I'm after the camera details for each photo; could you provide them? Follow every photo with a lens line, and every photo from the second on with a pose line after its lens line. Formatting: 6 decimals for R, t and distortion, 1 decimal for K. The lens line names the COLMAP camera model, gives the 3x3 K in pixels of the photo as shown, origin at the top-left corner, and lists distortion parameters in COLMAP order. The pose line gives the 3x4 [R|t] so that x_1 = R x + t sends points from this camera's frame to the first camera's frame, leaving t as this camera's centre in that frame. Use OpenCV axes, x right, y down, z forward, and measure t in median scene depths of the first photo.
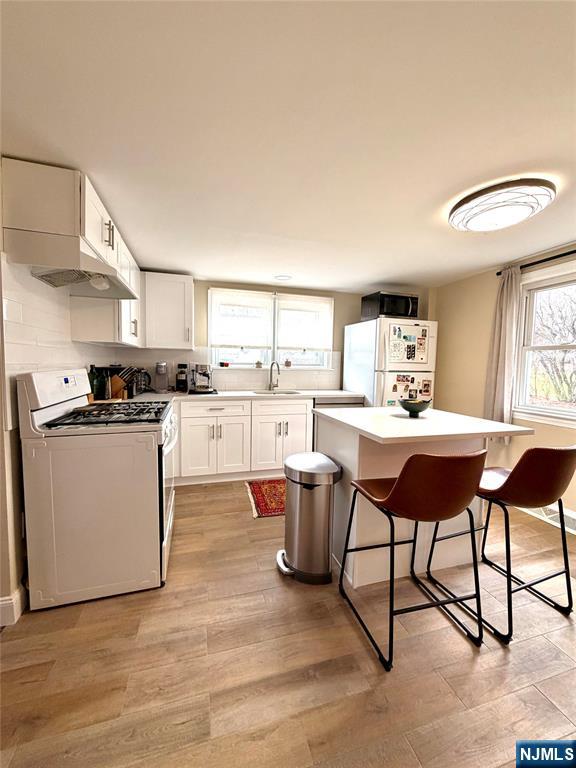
lens RADIAL K [[309.6, 0, 288.0], [0, 309.6, 384.0], [0, 0, 1]] dist [-0.000541, -0.000226]
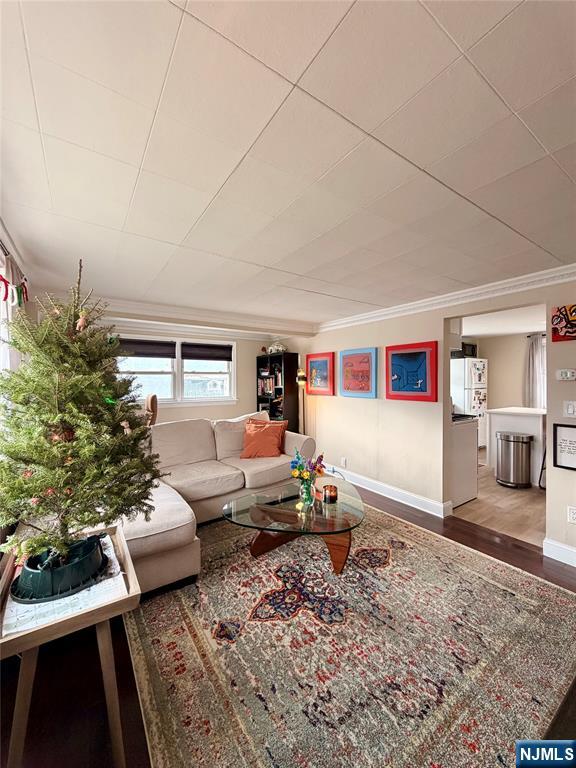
lens RADIAL K [[309.6, 0, 288.0], [0, 309.6, 384.0], [0, 0, 1]] dist [-0.000541, -0.000226]
pose [[0.954713, -0.025835, 0.296404, -1.123983], [0.044917, 0.997320, -0.057749, -0.013750], [-0.294118, 0.068447, 0.953315, -0.324699]]
